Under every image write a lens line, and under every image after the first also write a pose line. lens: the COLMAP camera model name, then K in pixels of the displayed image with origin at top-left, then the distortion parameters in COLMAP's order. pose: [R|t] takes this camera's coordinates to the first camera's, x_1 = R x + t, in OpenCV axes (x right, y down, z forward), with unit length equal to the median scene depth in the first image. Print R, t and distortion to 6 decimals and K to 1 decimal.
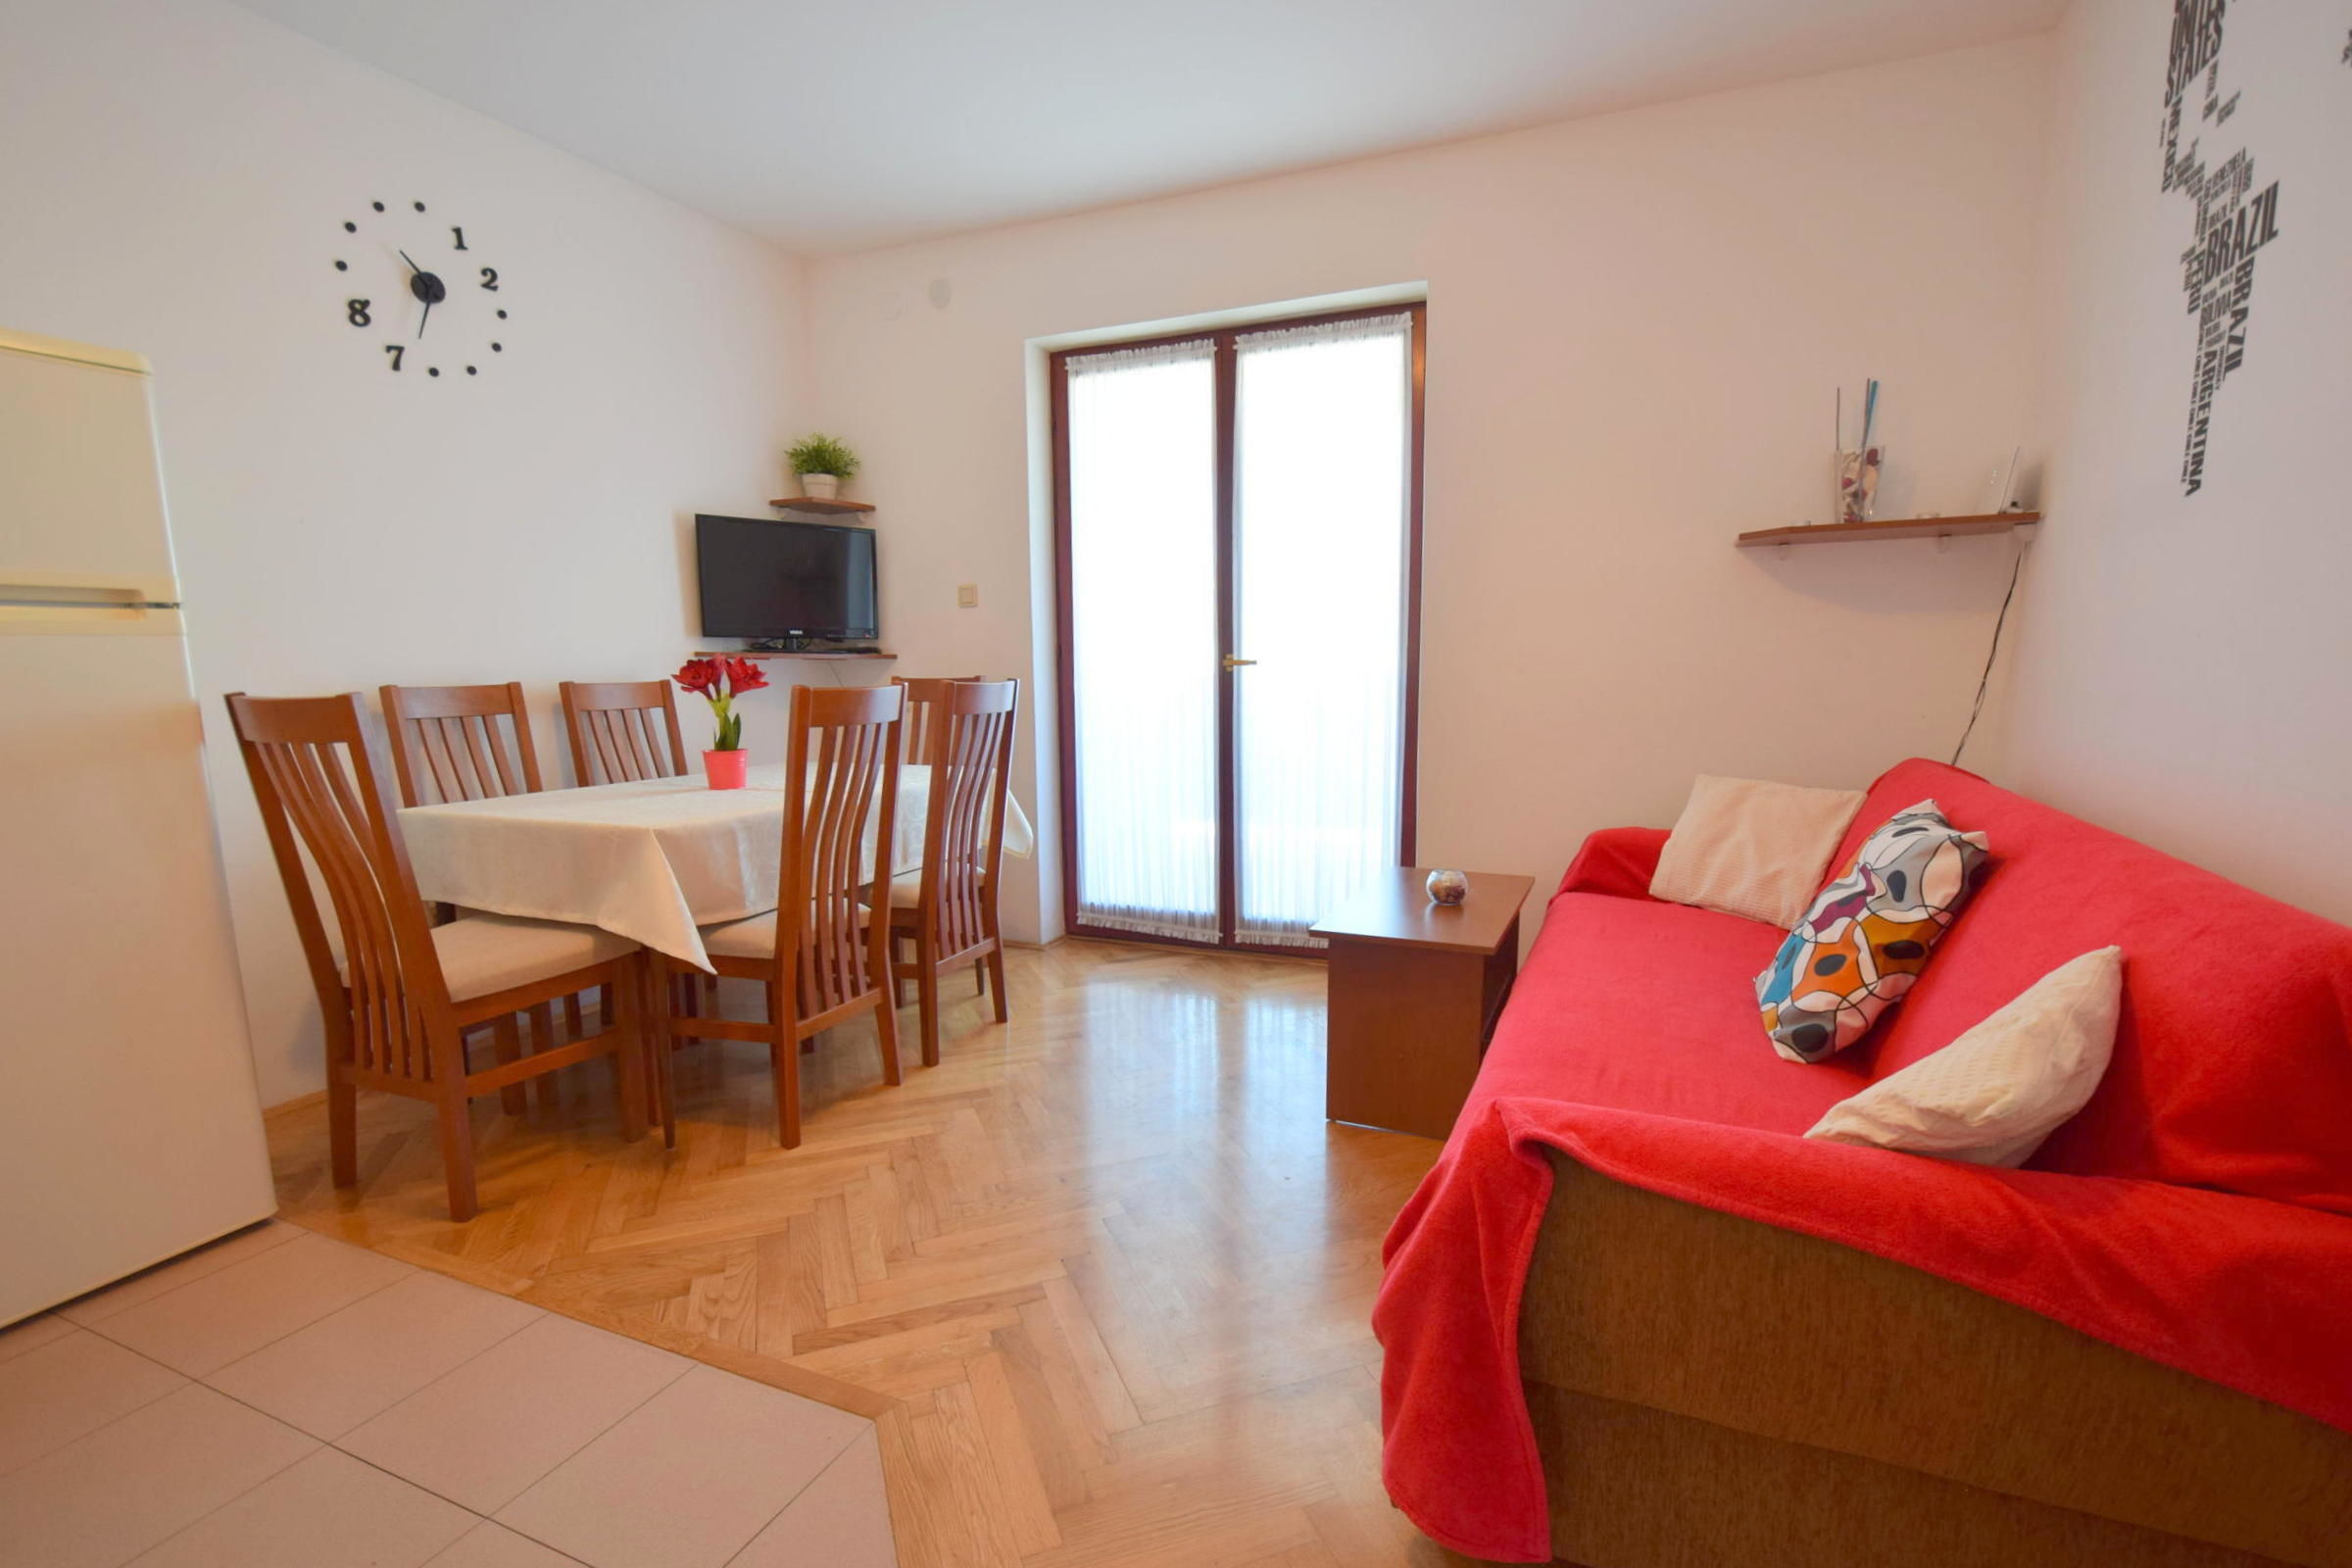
lens RADIAL K [[1069.8, 0, 1224.9], [0, 1069.8, 816.4], [0, 0, 1]] dist [-0.002830, -0.000882]
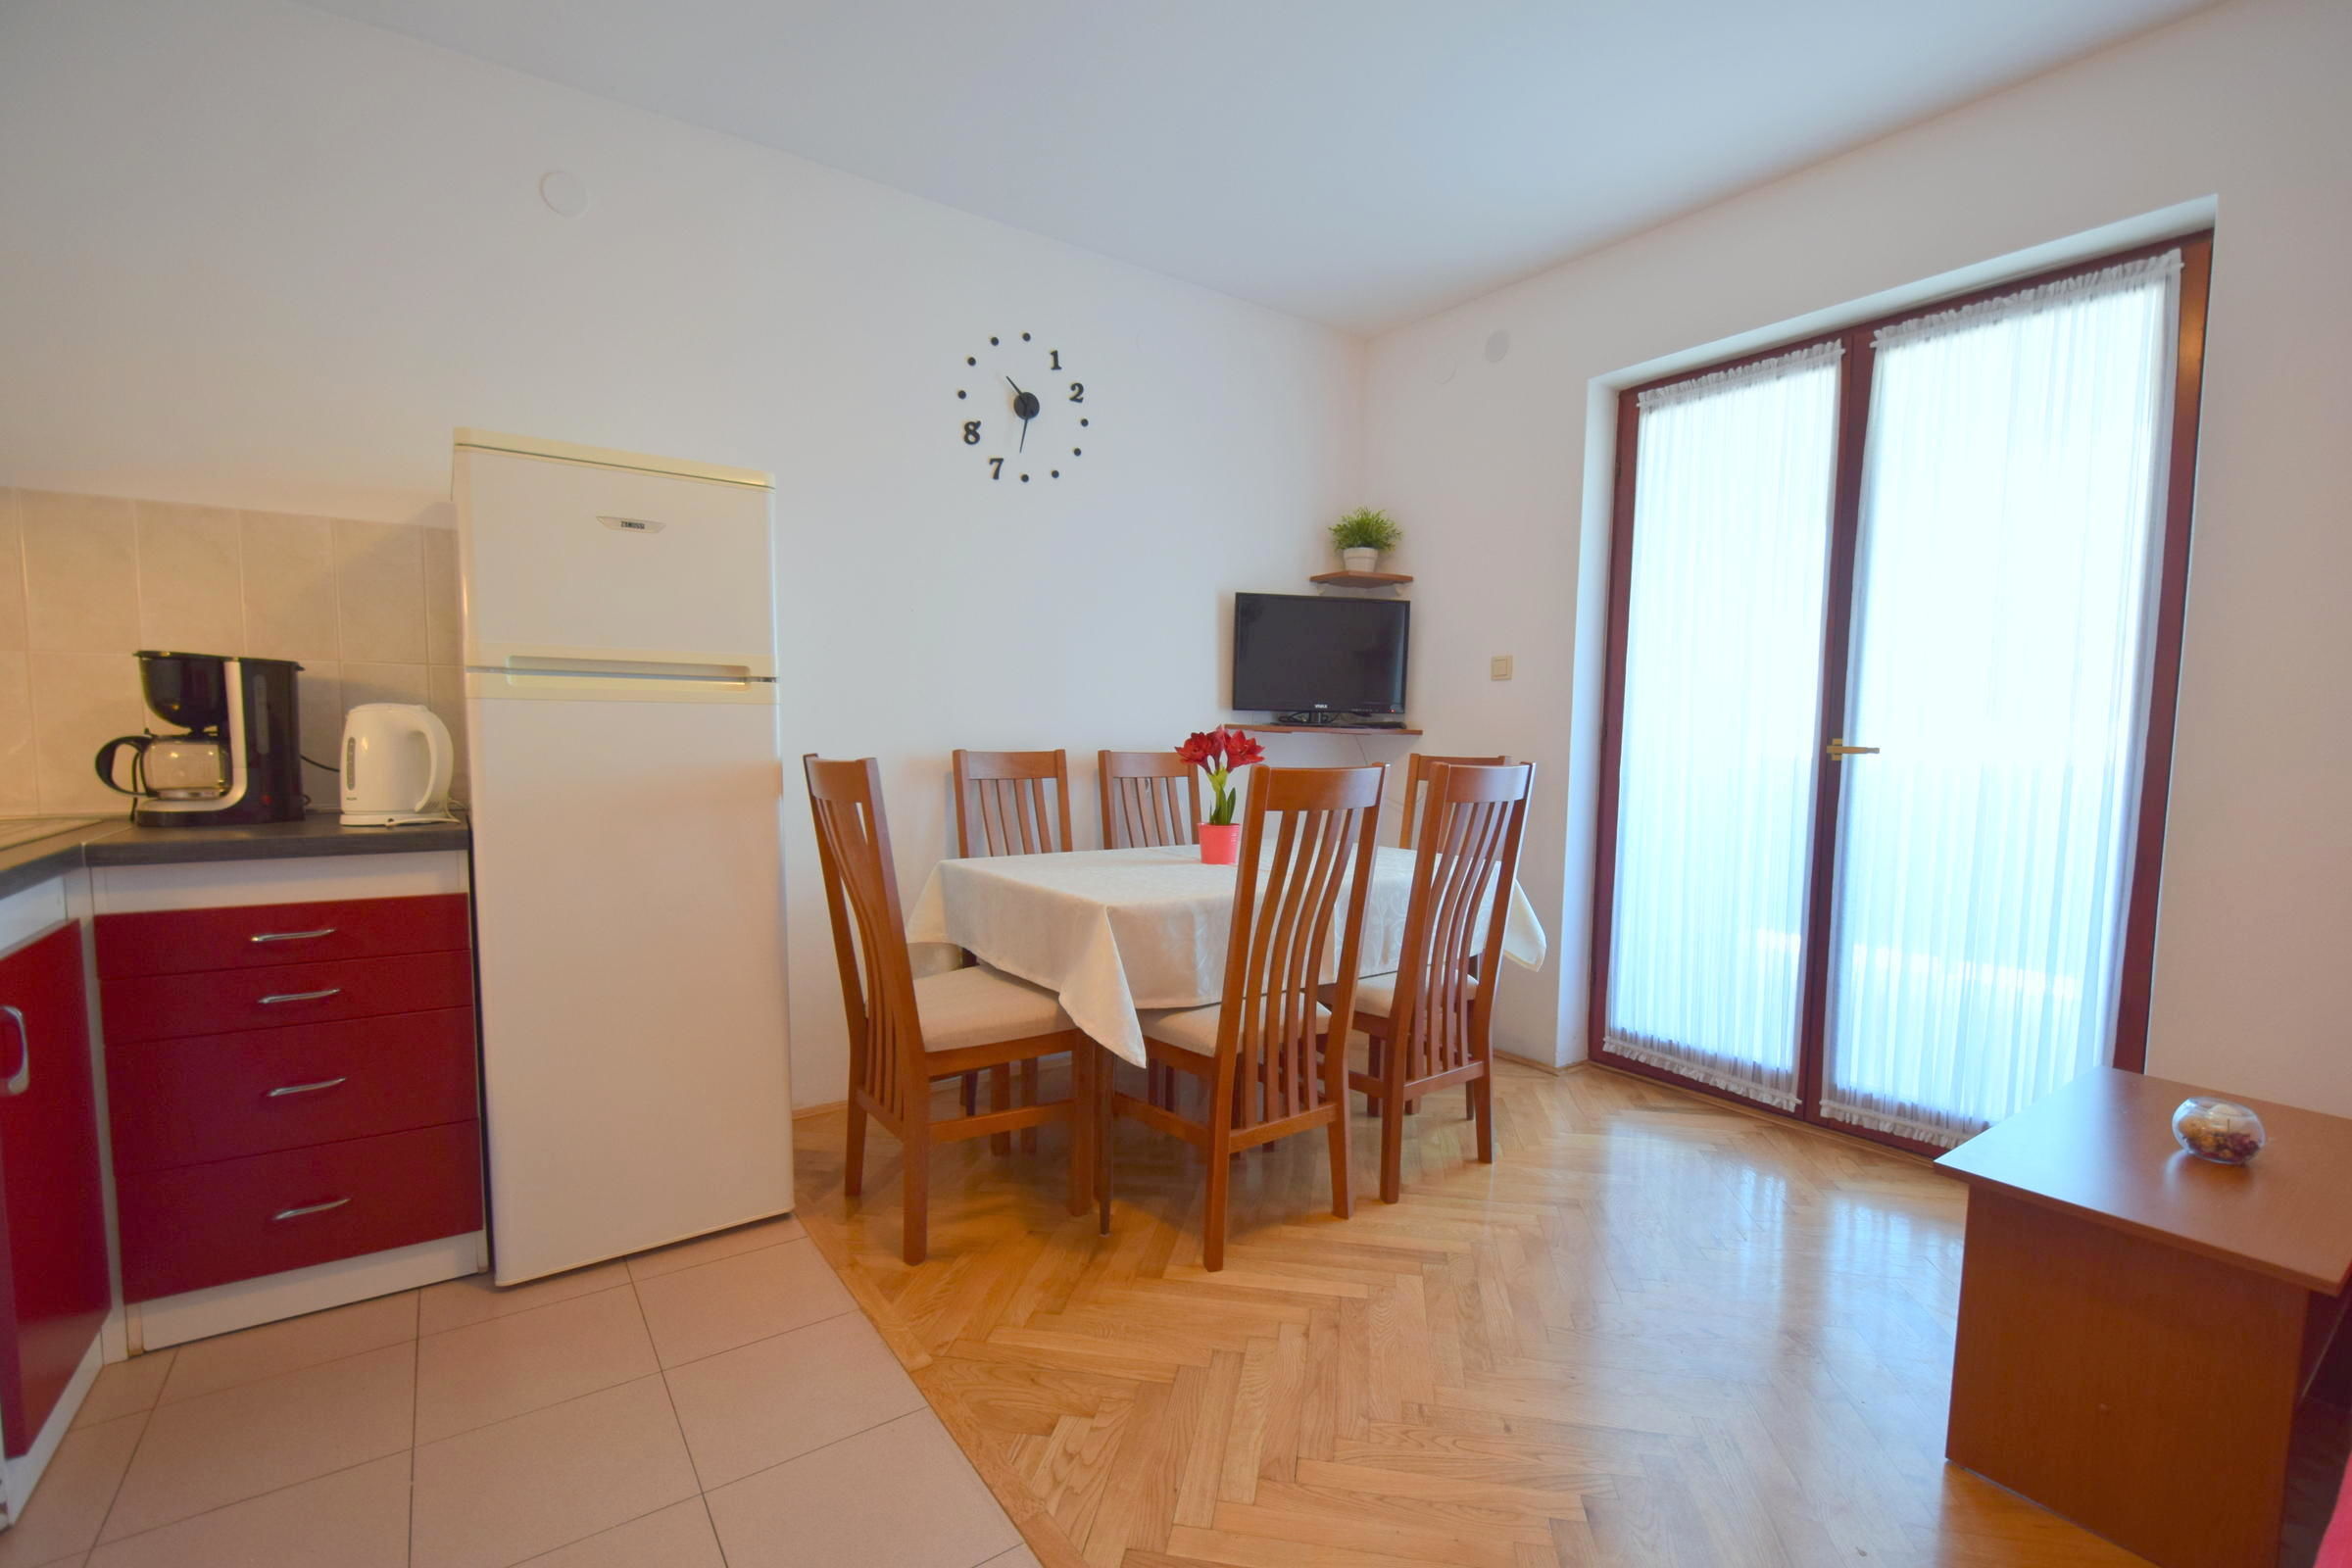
lens RADIAL K [[1029.0, 0, 1189.0], [0, 1029.0, 808.3], [0, 0, 1]] dist [0.014420, -0.015442]
pose [[0.841266, 0.060610, -0.537213, 0.019703], [-0.099205, 0.994129, -0.043193, -0.033713], [0.531441, 0.089631, 0.842340, 0.189184]]
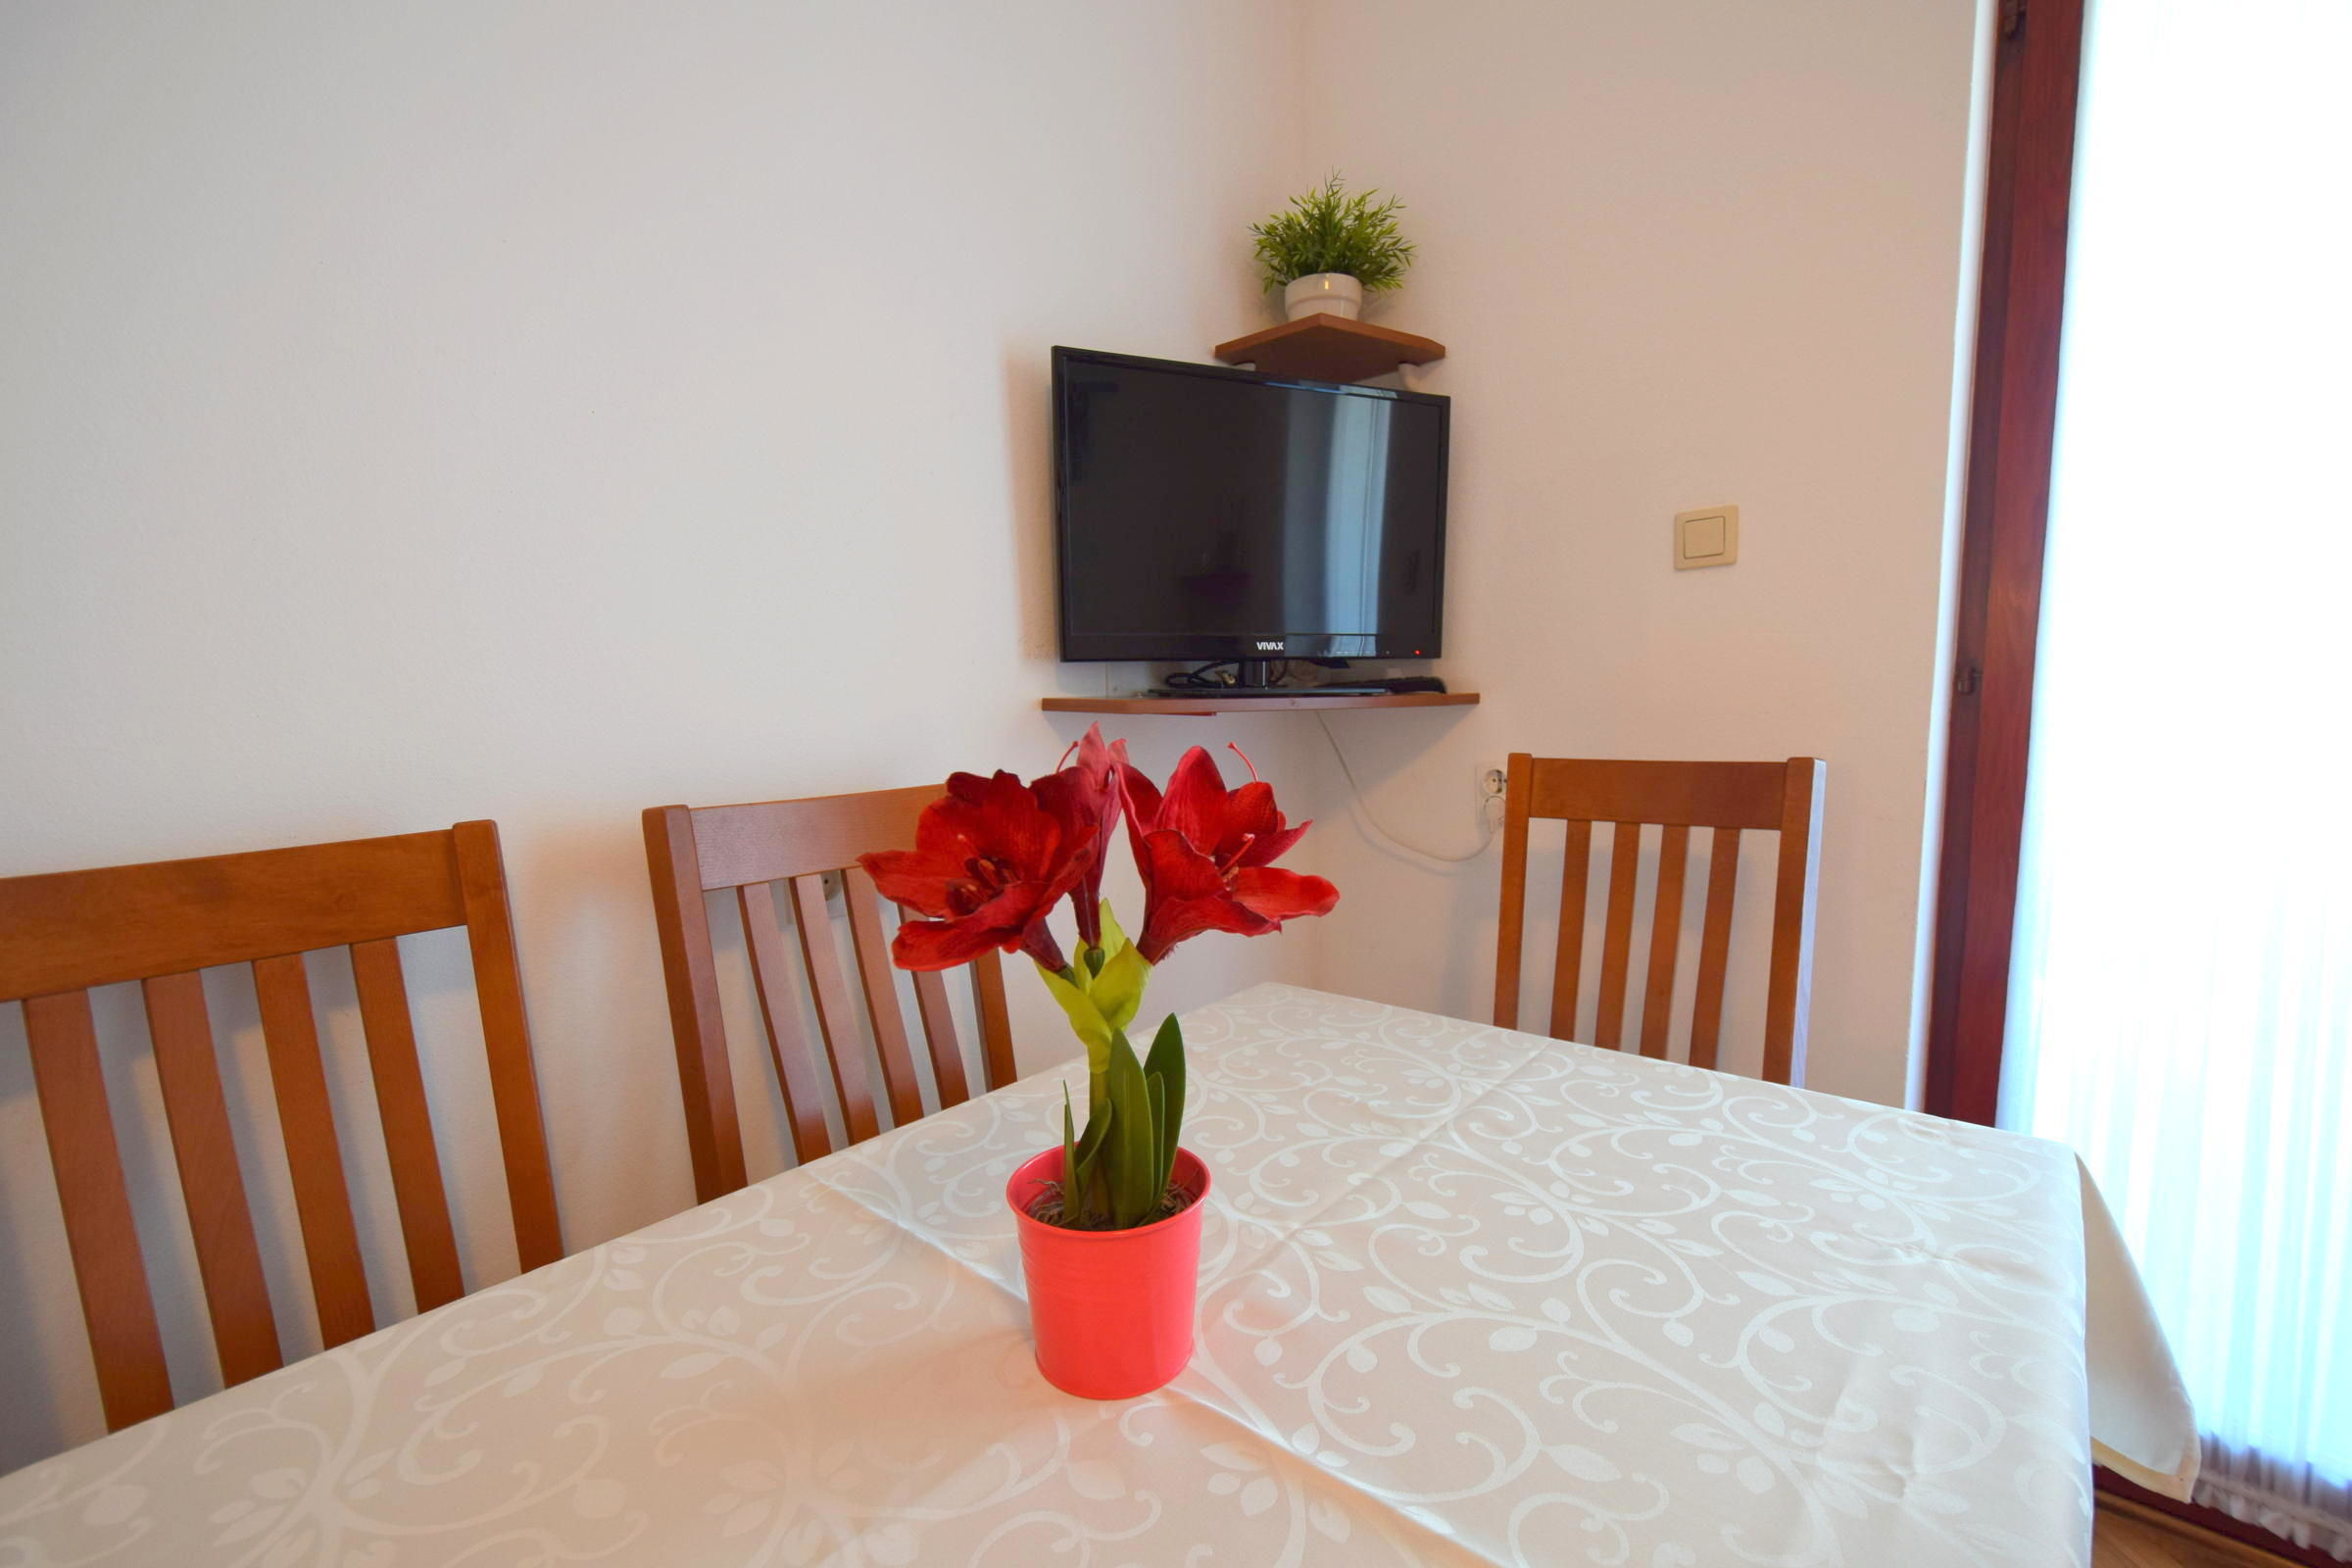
lens RADIAL K [[1029.0, 0, 1189.0], [0, 1029.0, 808.3], [0, 0, 1]] dist [0.014420, -0.015442]
pose [[0.939694, 0.024364, -0.341148, -0.398235], [-0.032323, 0.999321, -0.017664, -0.138080], [0.340486, 0.027625, 0.939844, 0.839686]]
